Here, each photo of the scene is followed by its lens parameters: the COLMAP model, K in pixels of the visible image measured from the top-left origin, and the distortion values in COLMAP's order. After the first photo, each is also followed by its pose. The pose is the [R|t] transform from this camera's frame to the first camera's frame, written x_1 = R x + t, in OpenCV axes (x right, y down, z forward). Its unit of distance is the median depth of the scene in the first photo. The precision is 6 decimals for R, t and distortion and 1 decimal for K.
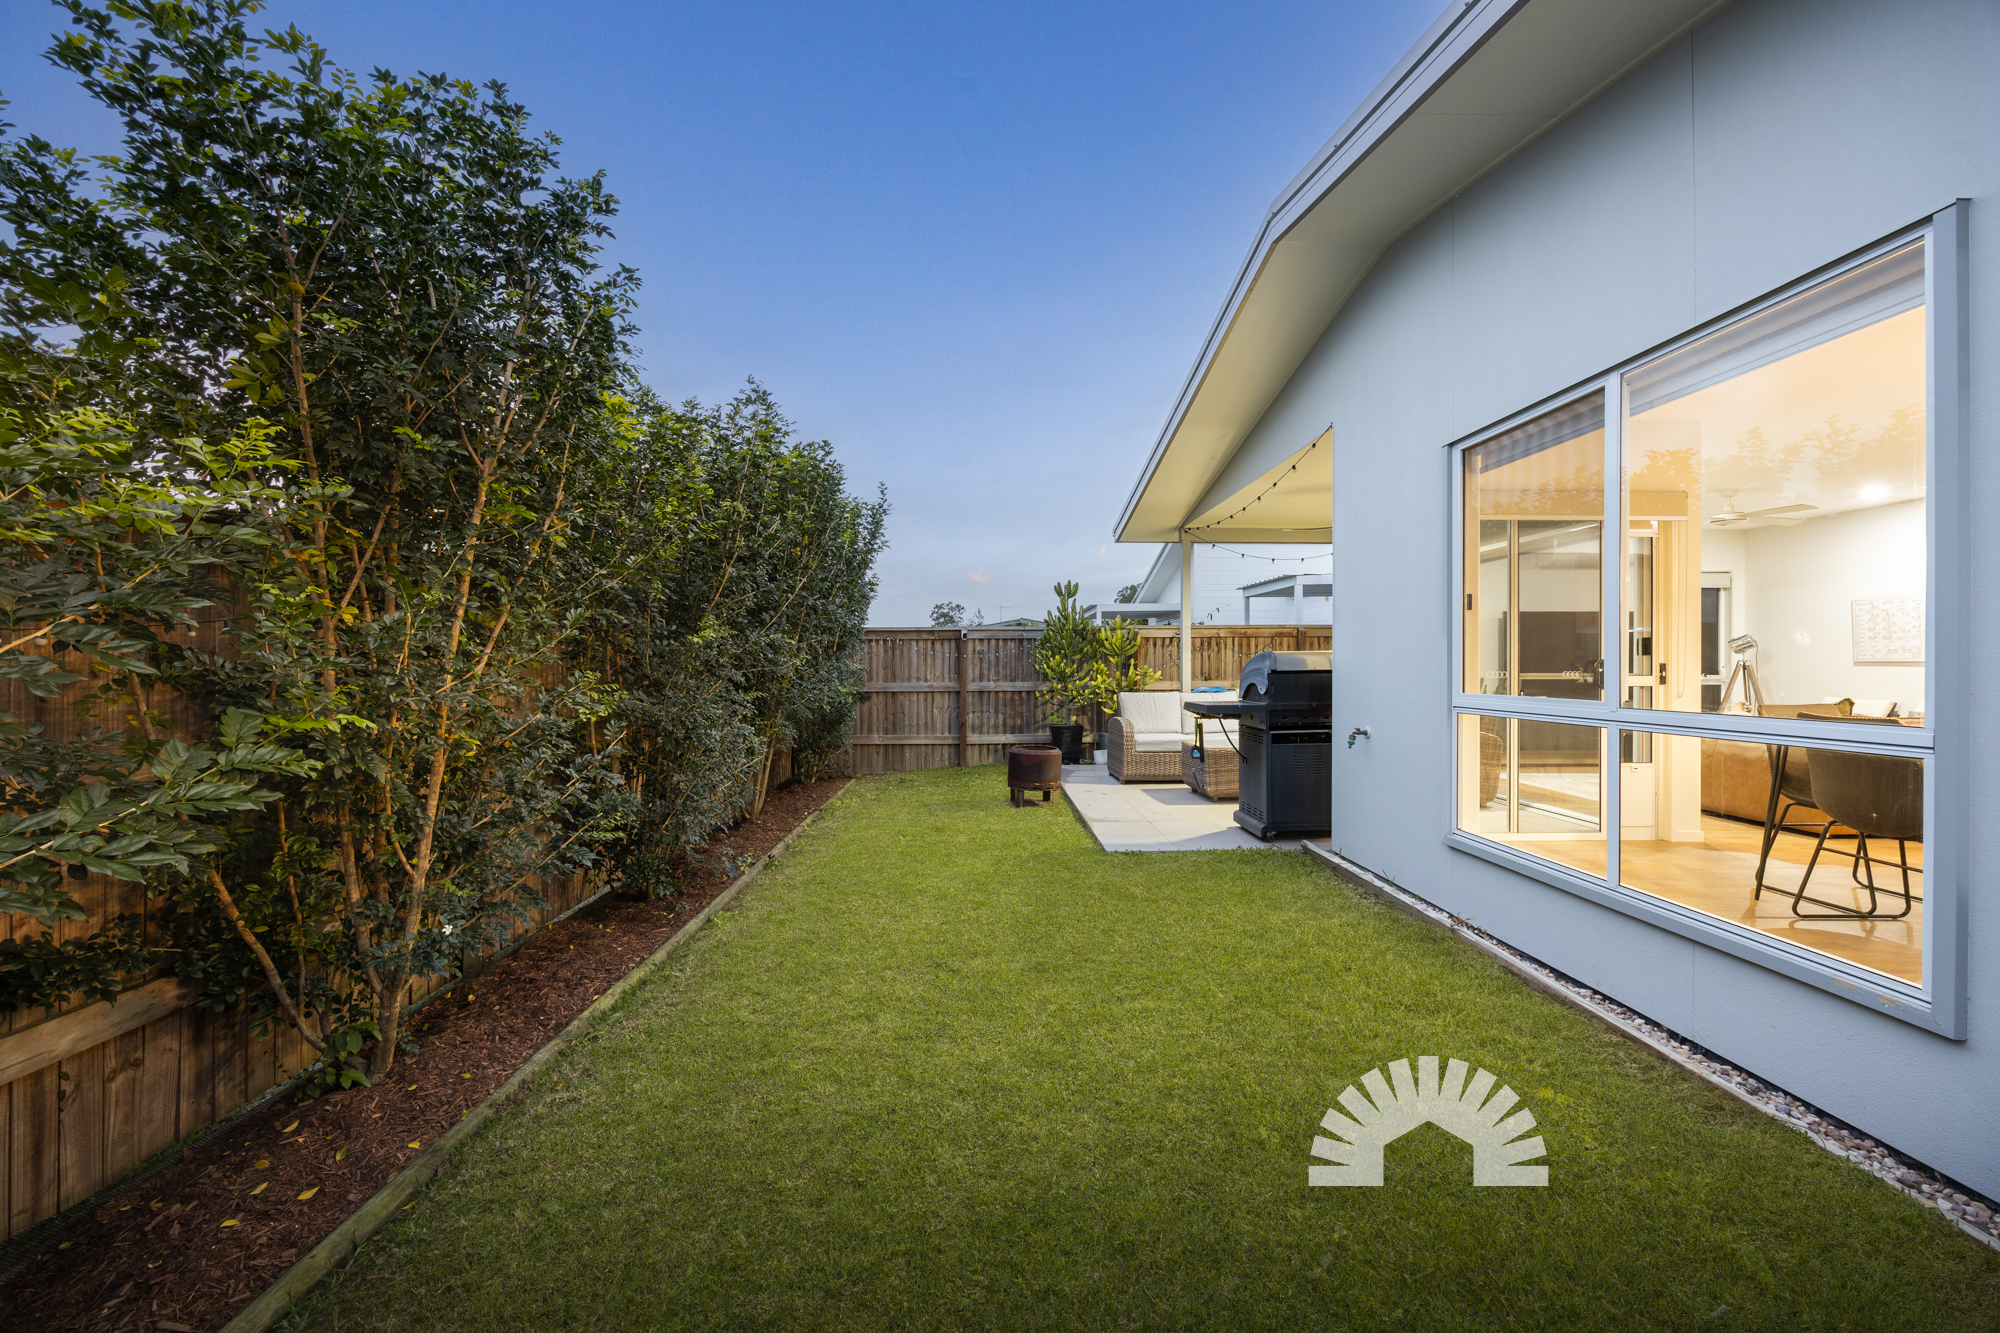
lens RADIAL K [[780.4, 0, 1000.0], [0, 780.4, 666.5], [0, 0, 1]] dist [0.000096, 0.000000]
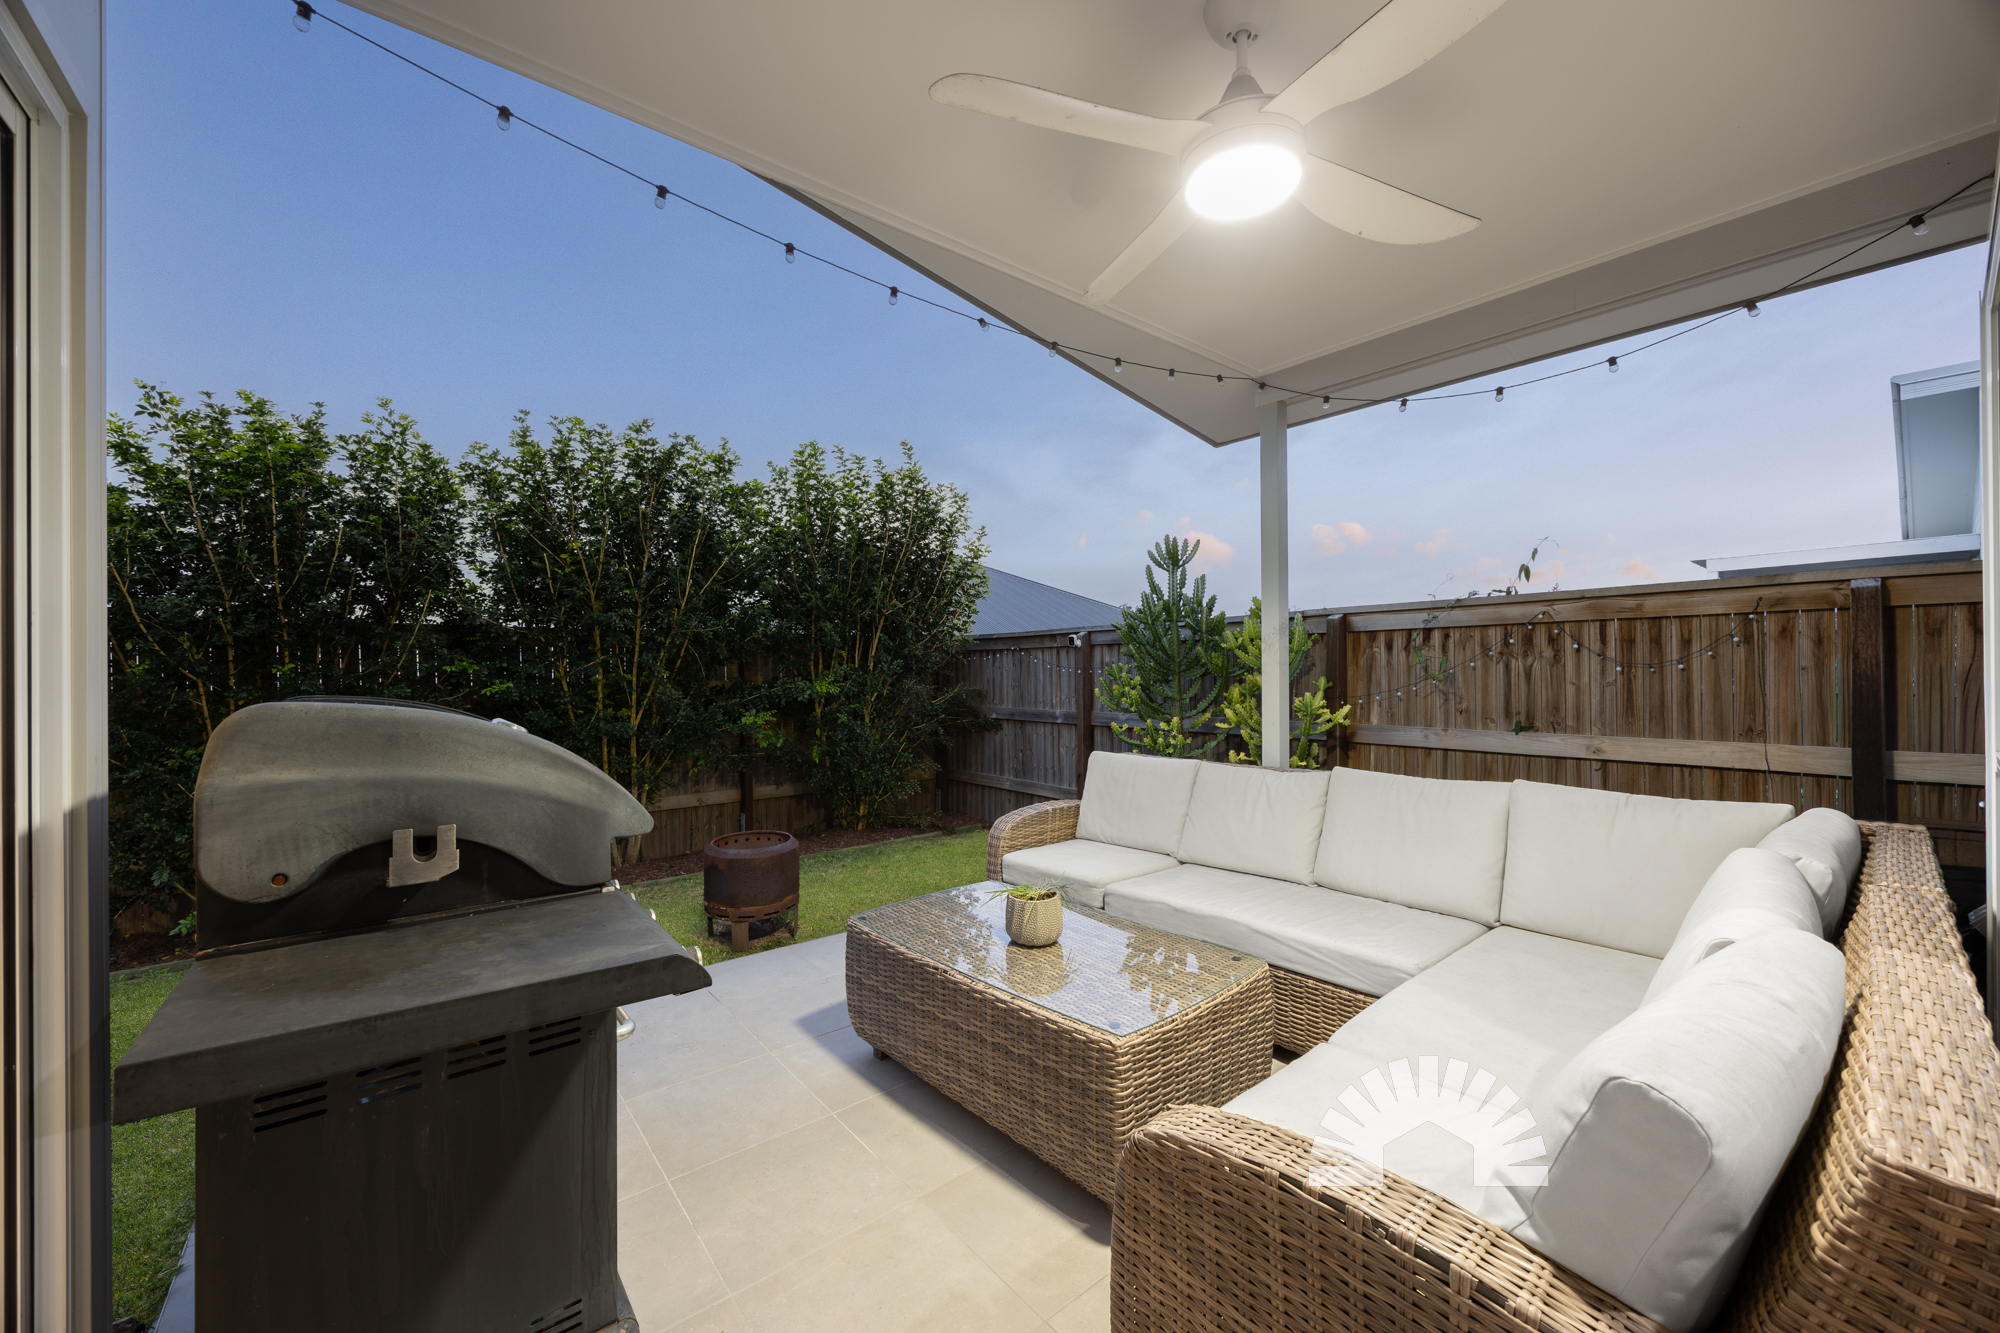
lens RADIAL K [[780.4, 0, 1000.0], [0, 780.4, 666.5], [0, 0, 1]] dist [0.000096, 0.000000]
pose [[0.618640, -0.005636, -0.785655, 0.421431], [0.003619, 0.999984, -0.004323, -0.014588], [0.785666, -0.000169, 0.618650, 0.531739]]
